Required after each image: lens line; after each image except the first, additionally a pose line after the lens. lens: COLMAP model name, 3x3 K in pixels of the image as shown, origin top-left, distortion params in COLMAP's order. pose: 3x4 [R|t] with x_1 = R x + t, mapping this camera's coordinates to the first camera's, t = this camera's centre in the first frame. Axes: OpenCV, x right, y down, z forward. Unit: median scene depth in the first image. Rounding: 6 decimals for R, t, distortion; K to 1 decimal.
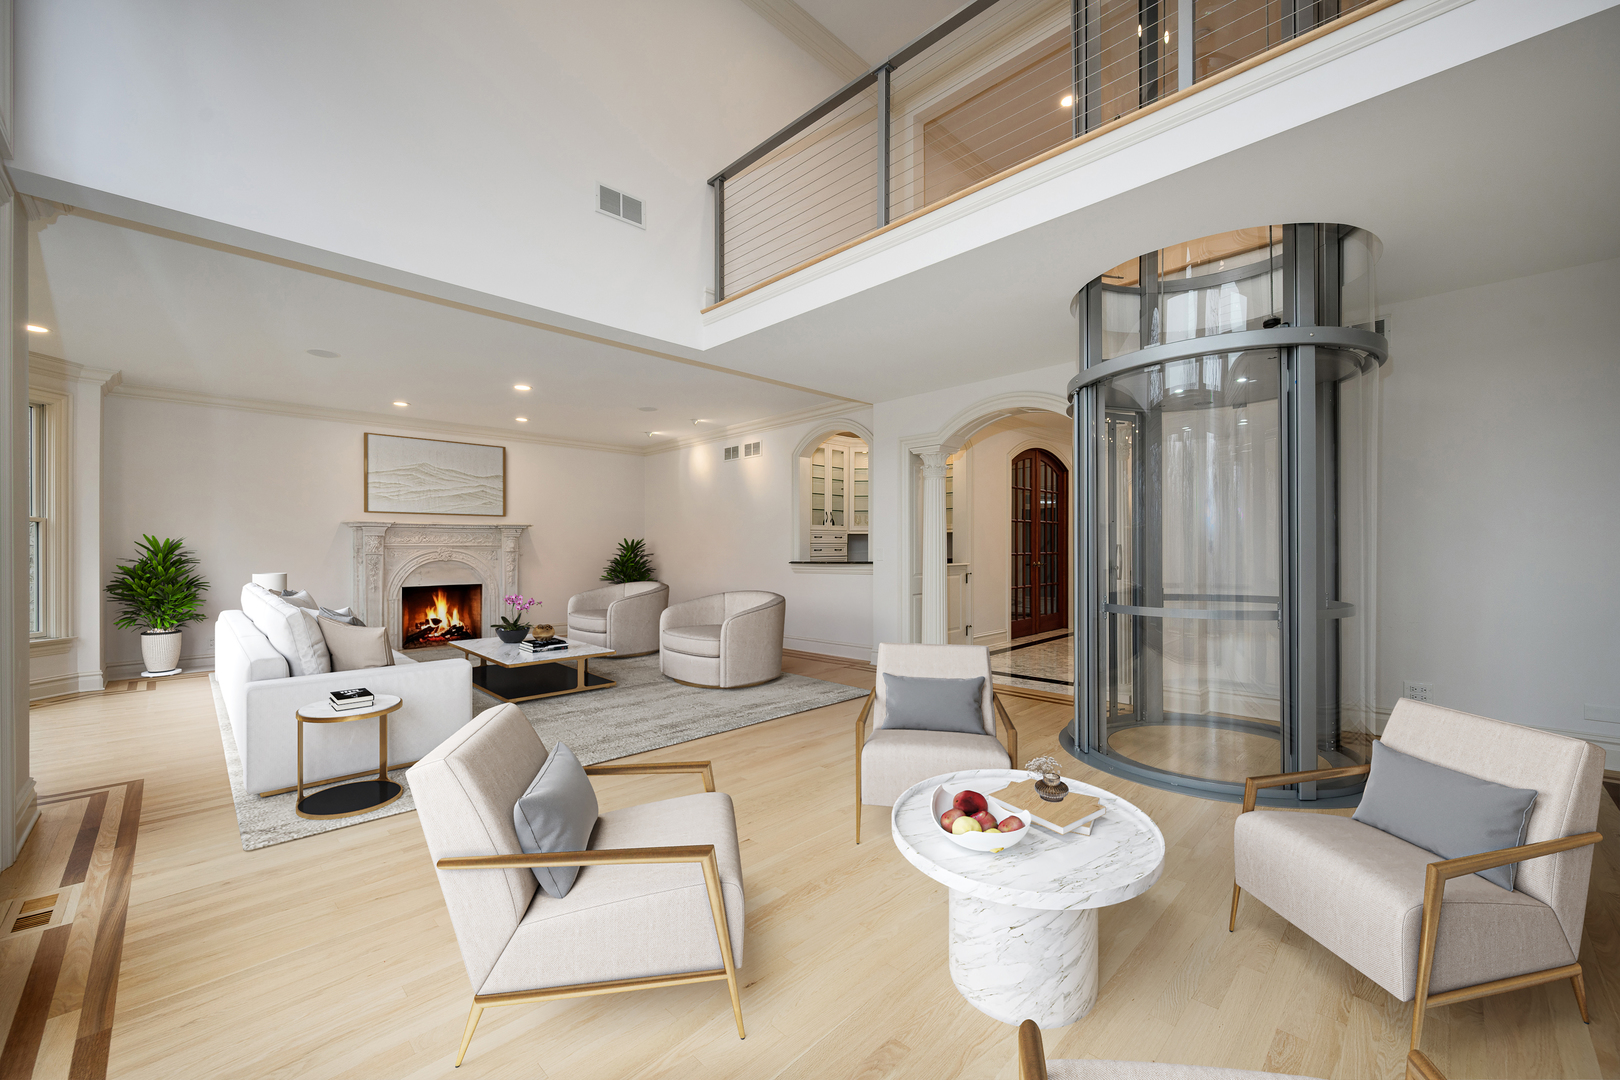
lens RADIAL K [[647.8, 0, 810.0], [0, 647.8, 540.0], [0, 0, 1]] dist [0.001682, 0.000277]
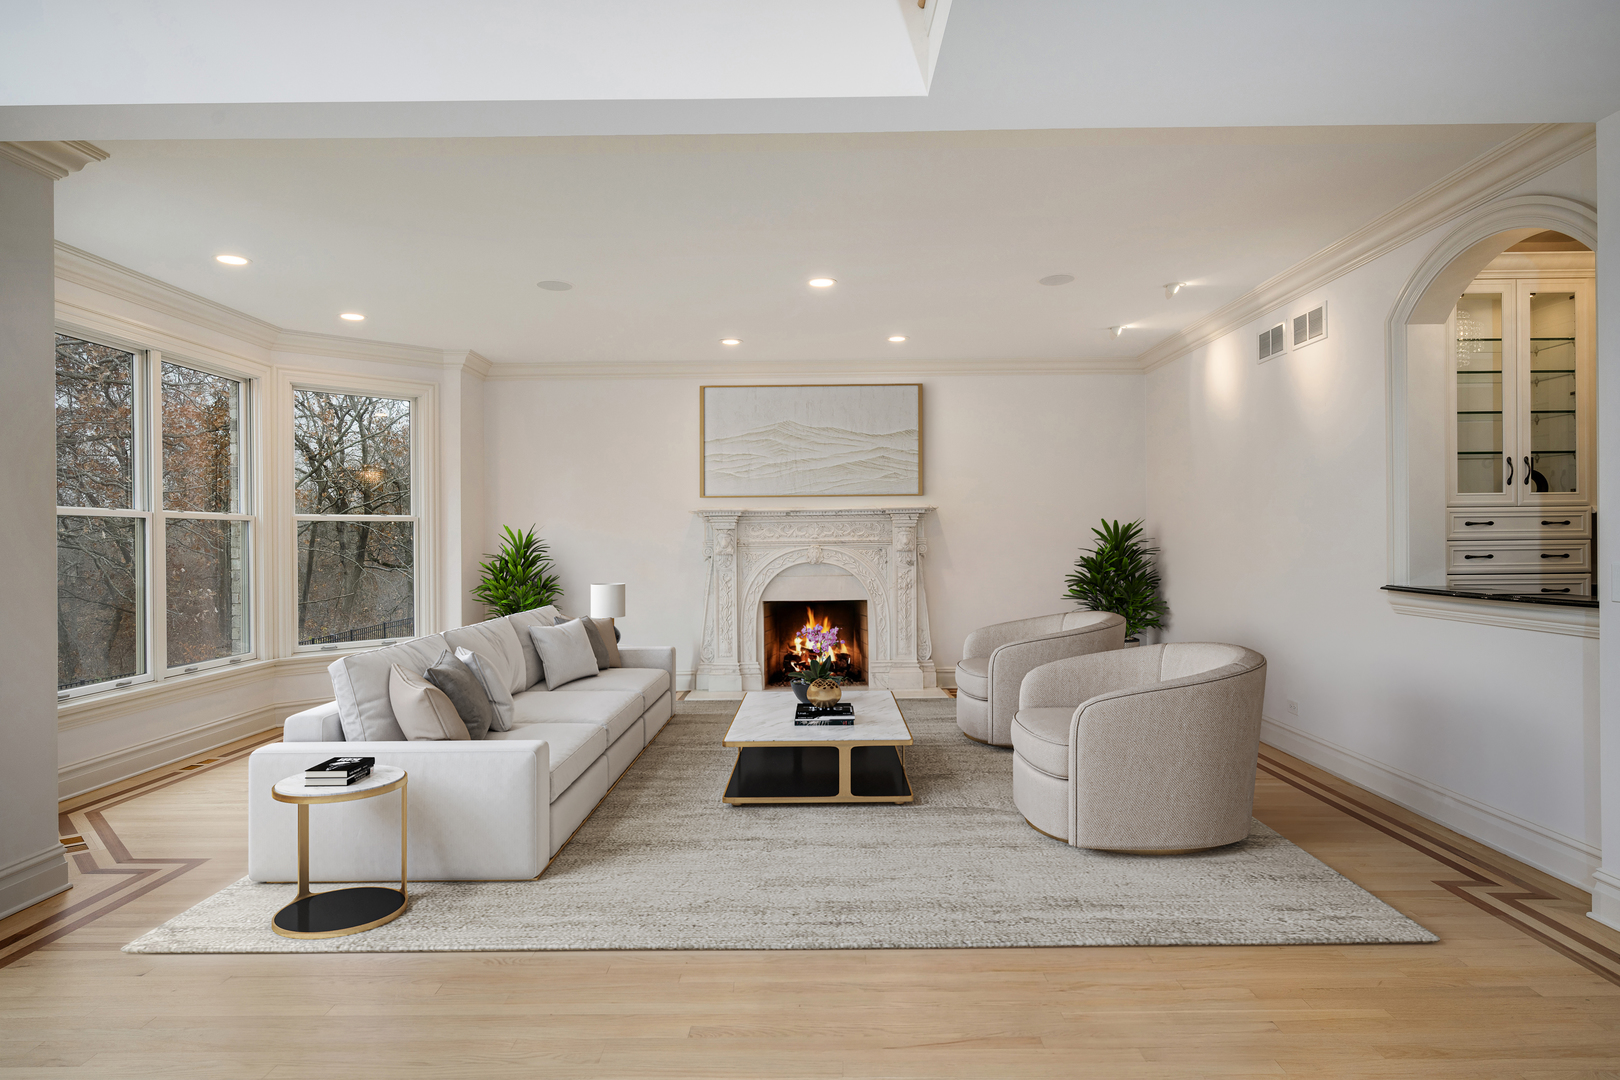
lens RADIAL K [[1062.5, 0, 810.0], [0, 1062.5, 540.0], [0, 0, 1]] dist [0.107823, 0.000872]
pose [[0.709460, -0.002337, -0.704742, 0.222654], [0.014515, 0.999831, 0.011296, -0.006806], [0.704596, -0.018244, 0.709374, 0.238006]]
